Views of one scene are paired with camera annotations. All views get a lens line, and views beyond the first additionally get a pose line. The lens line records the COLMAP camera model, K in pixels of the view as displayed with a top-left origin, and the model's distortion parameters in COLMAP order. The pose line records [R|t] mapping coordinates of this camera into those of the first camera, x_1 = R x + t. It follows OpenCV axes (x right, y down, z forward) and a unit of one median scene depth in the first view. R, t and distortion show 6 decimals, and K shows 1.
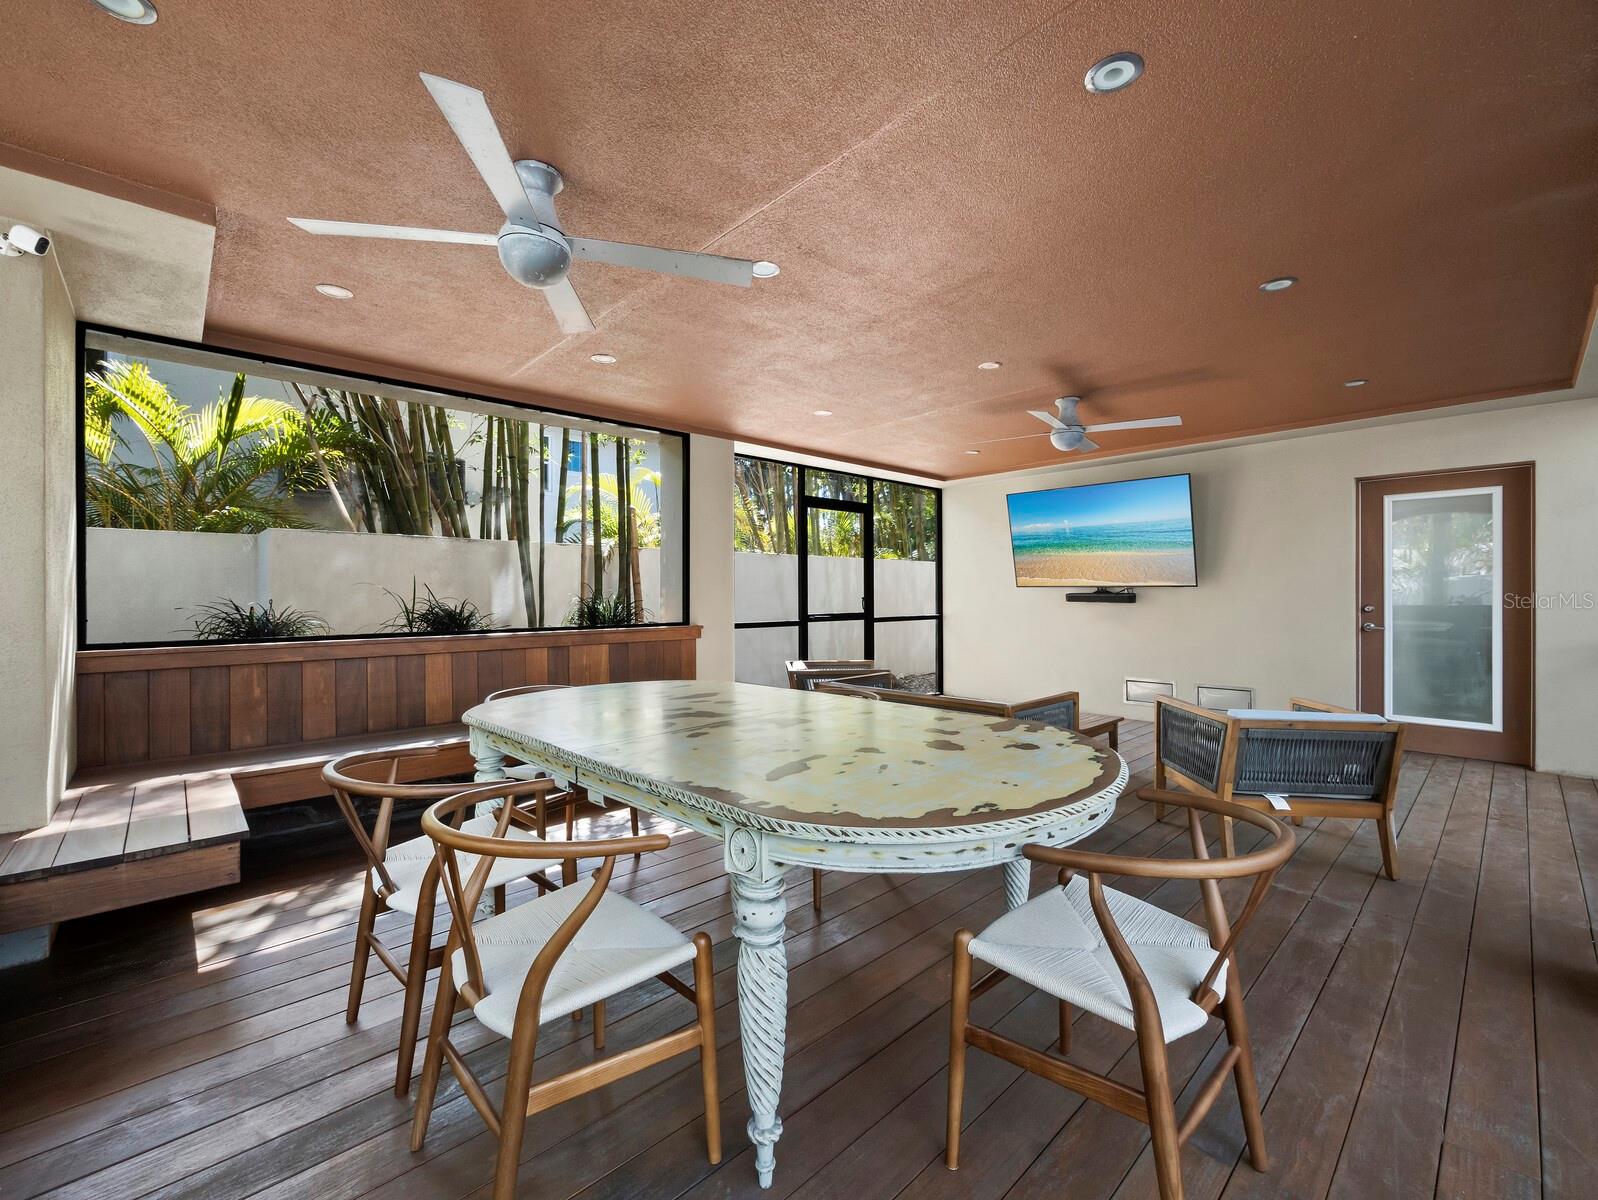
lens RADIAL K [[675.9, 0, 800.0], [0, 675.9, 598.0], [0, 0, 1]] dist [-0.000120, 0.000260]
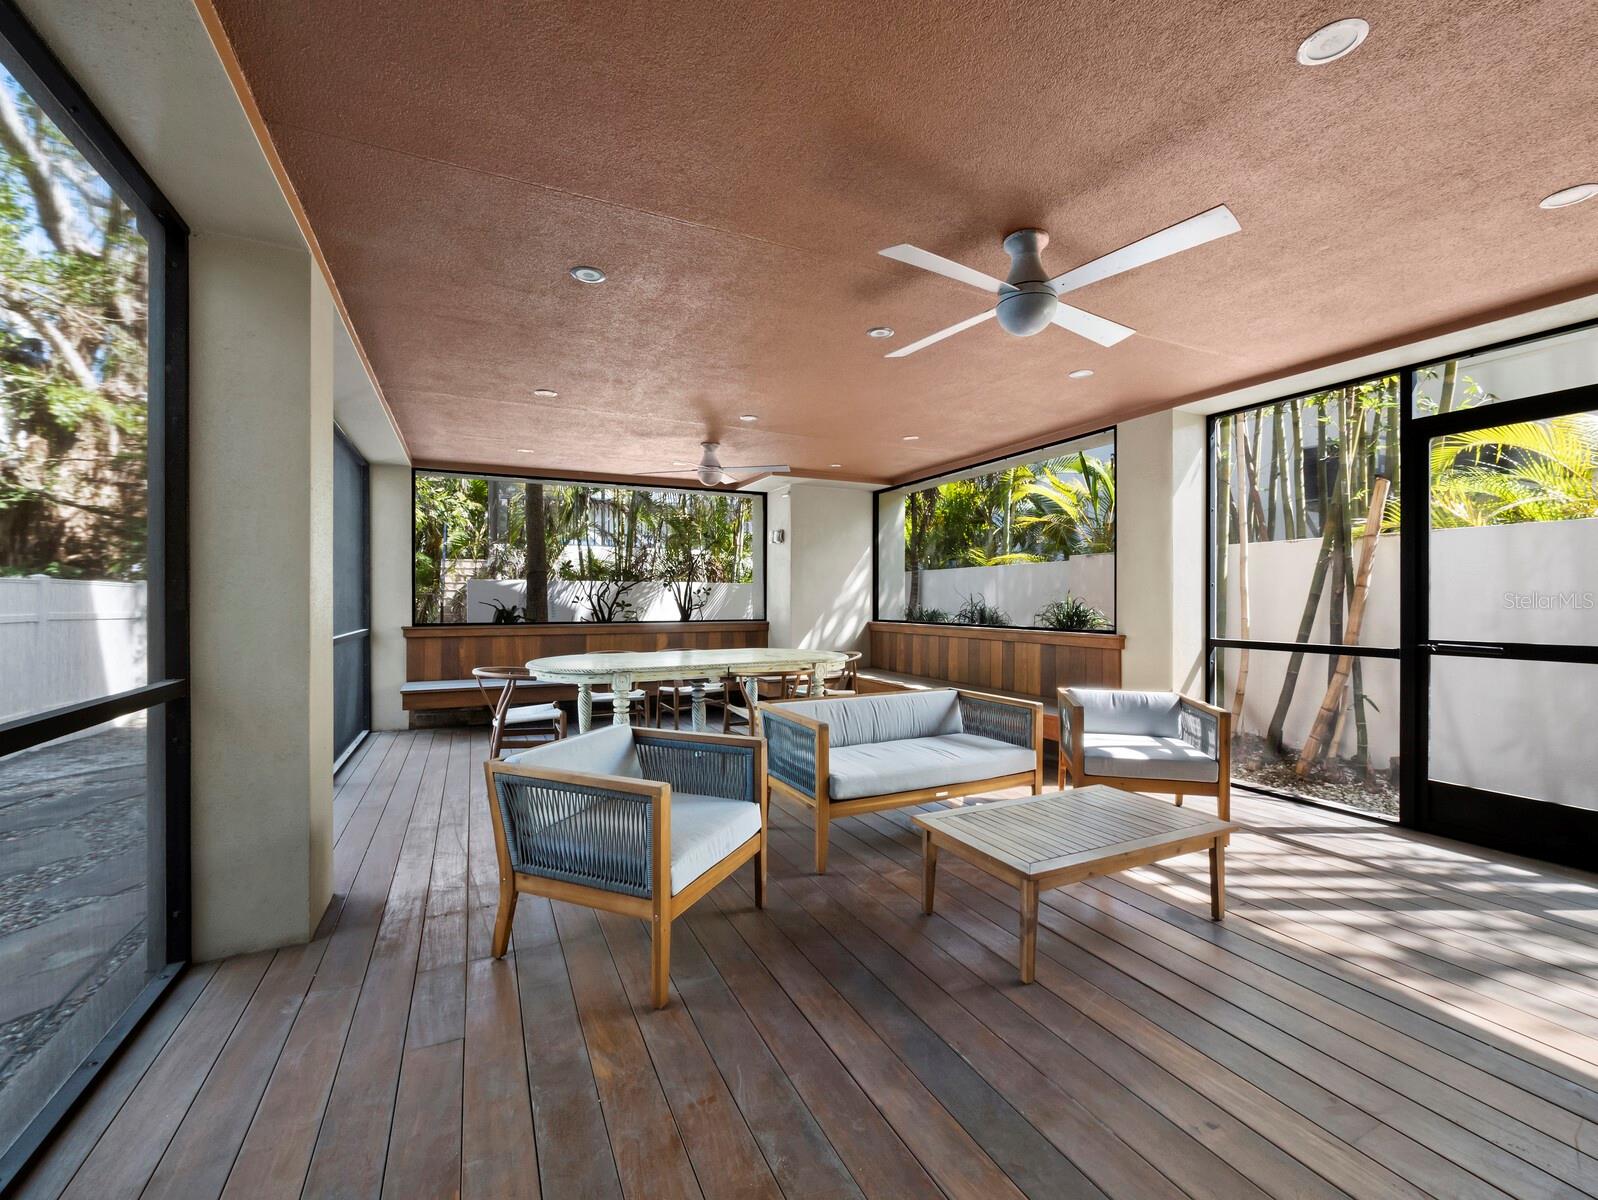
lens RADIAL K [[675.9, 0, 800.0], [0, 675.9, 598.0], [0, 0, 1]] dist [-0.000120, 0.000260]
pose [[-0.298793, 0.005860, -0.954300, 0.833704], [0.000047, 0.999981, 0.006126, -0.013236], [0.954318, 0.001786, -0.298788, 0.859035]]
